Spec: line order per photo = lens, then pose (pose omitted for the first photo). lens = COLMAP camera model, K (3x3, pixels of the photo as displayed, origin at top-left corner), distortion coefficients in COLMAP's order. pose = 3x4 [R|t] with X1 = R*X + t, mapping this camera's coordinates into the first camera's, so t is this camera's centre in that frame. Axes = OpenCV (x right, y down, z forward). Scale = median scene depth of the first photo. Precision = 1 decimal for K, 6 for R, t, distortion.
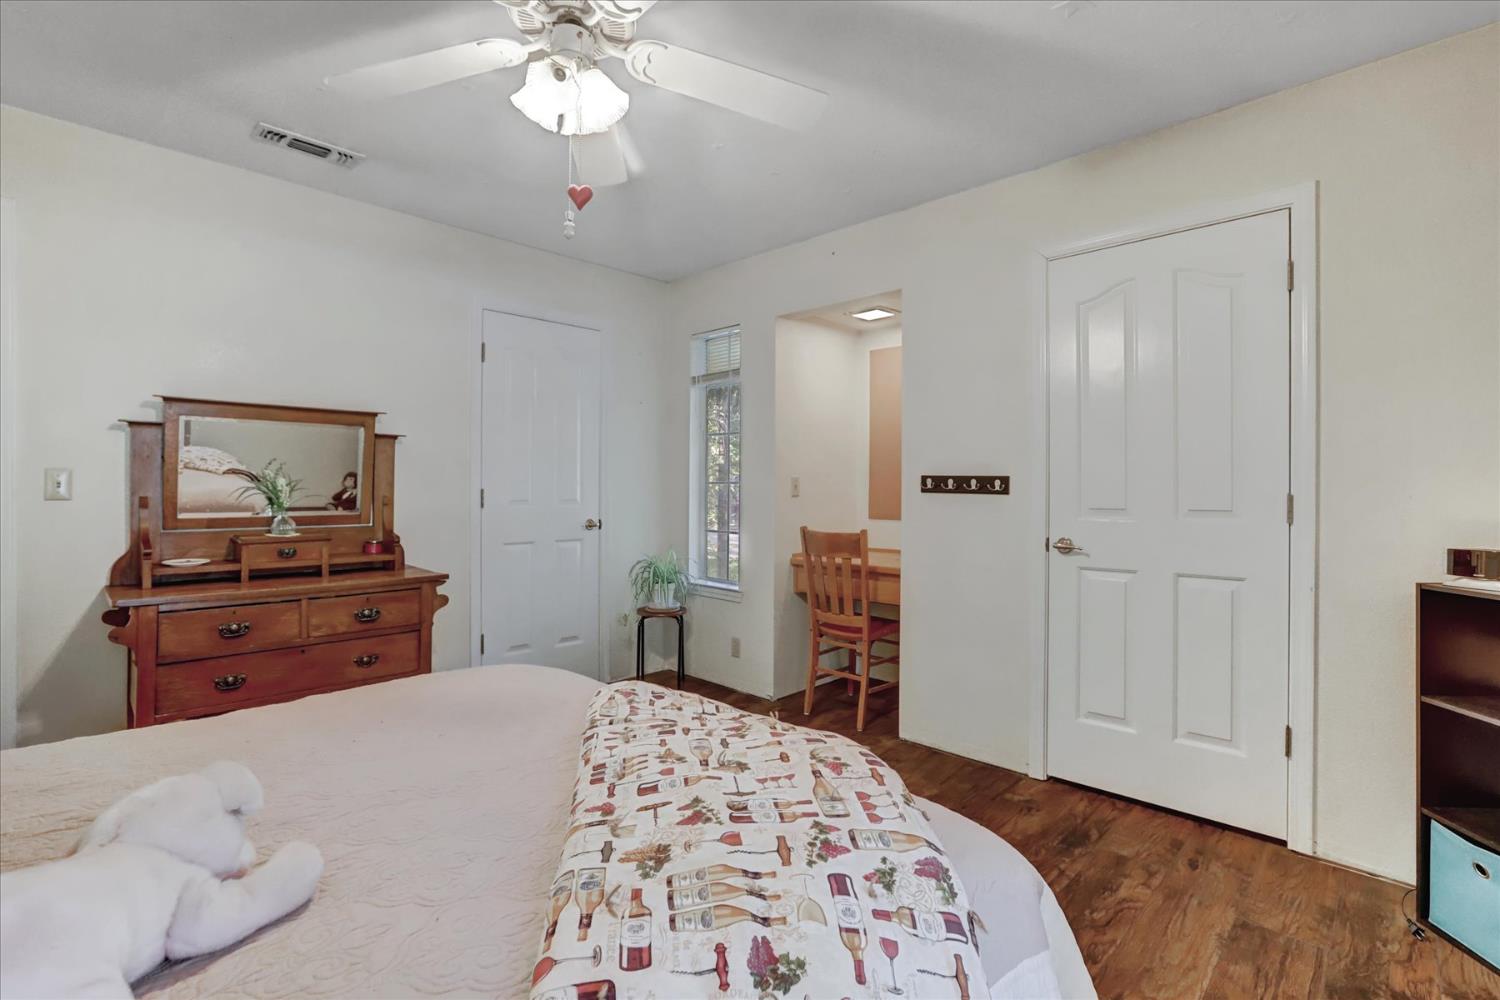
lens RADIAL K [[692.1, 0, 744.3], [0, 692.1, 490.2], [0, 0, 1]] dist [-0.039756, 0.018890]
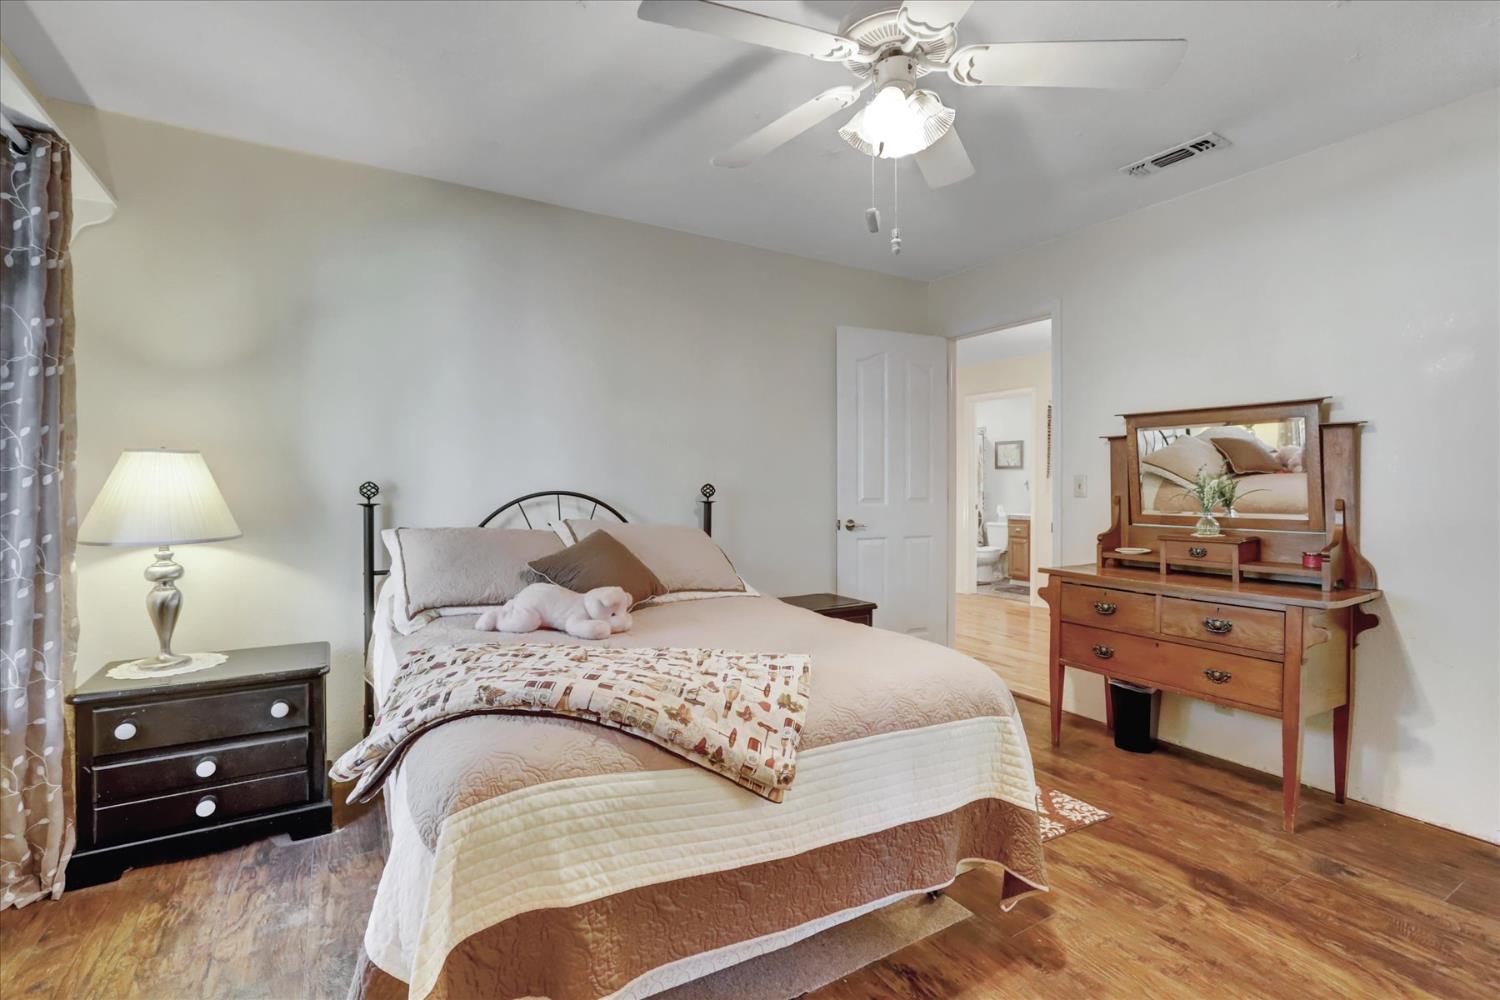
lens RADIAL K [[692.1, 0, 744.3], [0, 692.1, 490.2], [0, 0, 1]] dist [-0.039756, 0.018890]
pose [[-0.254493, -0.000240, -0.967075, 0.518670], [-0.007395, 0.999971, 0.001698, 0.001972], [0.967046, 0.007583, -0.254488, 0.638848]]
